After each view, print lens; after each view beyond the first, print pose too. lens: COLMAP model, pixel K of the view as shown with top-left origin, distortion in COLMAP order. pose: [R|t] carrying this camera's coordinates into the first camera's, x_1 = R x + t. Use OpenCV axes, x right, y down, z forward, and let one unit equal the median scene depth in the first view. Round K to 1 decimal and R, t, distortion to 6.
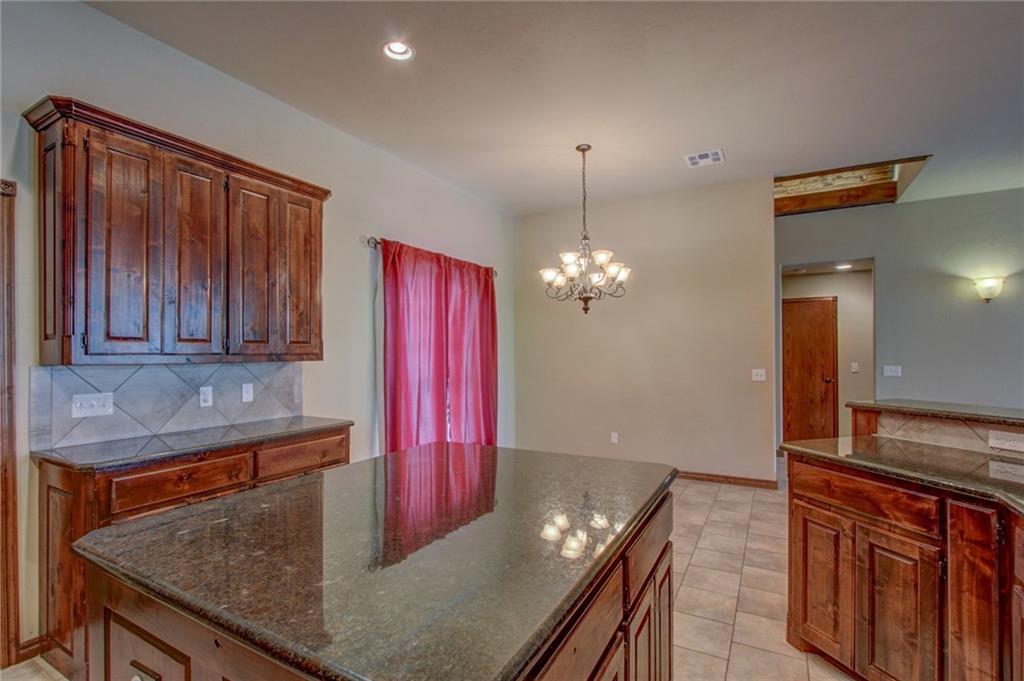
lens RADIAL K [[472.7, 0, 508.9], [0, 472.7, 349.3], [0, 0, 1]] dist [-0.017705, 0.001865]
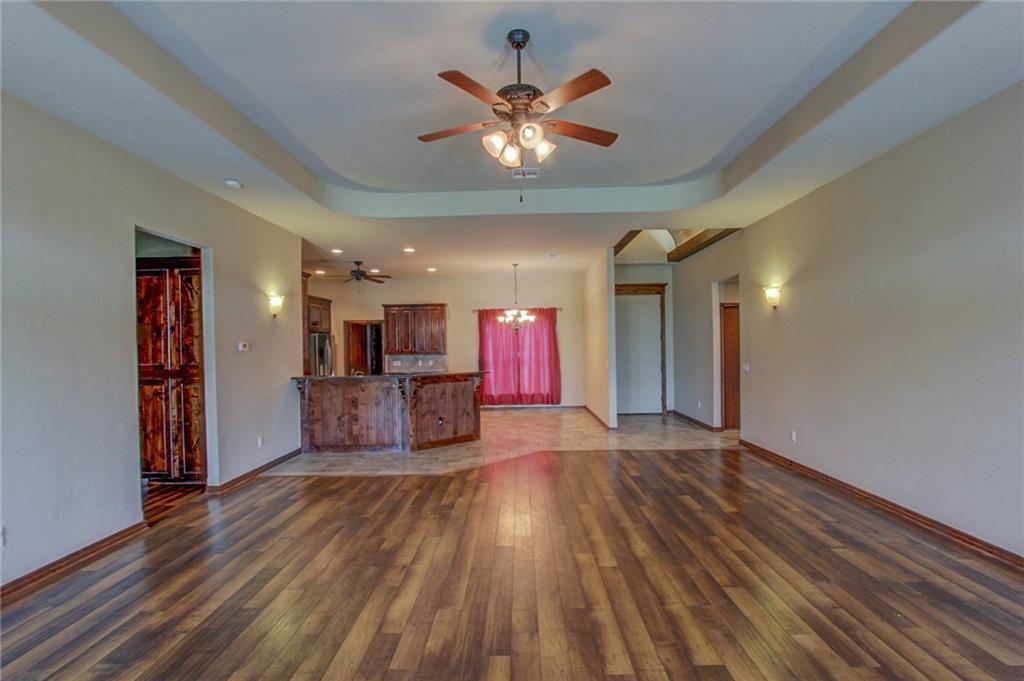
lens RADIAL K [[472.7, 0, 508.9], [0, 472.7, 349.3], [0, 0, 1]] dist [-0.017705, 0.001865]
pose [[0.472226, 0.004978, -0.881463, 2.670529], [0.017865, 0.999725, 0.015216, -0.051592], [0.881296, -0.022933, 0.472007, -0.171145]]
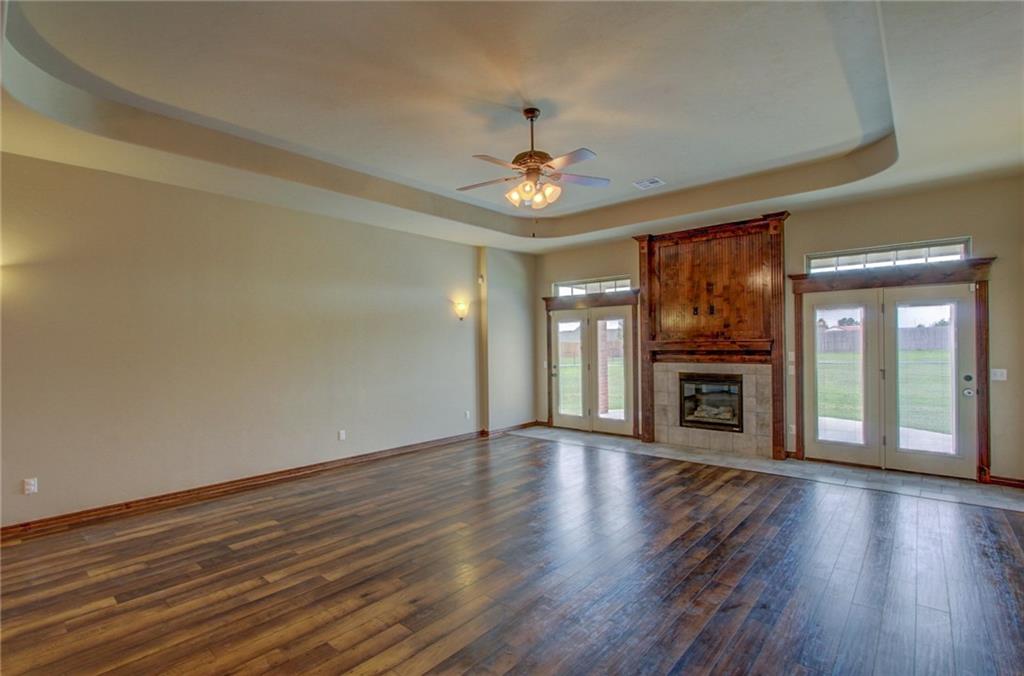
lens RADIAL K [[475.9, 0, 512.9], [0, 475.9, 341.6], [0, 0, 1]] dist [-0.013494, 0.000417]
pose [[0.199584, 0.009760, 0.979832, 0.782972], [0.004138, 0.999933, -0.010803, -0.041668], [-0.979872, 0.006211, 0.199531, 0.083071]]
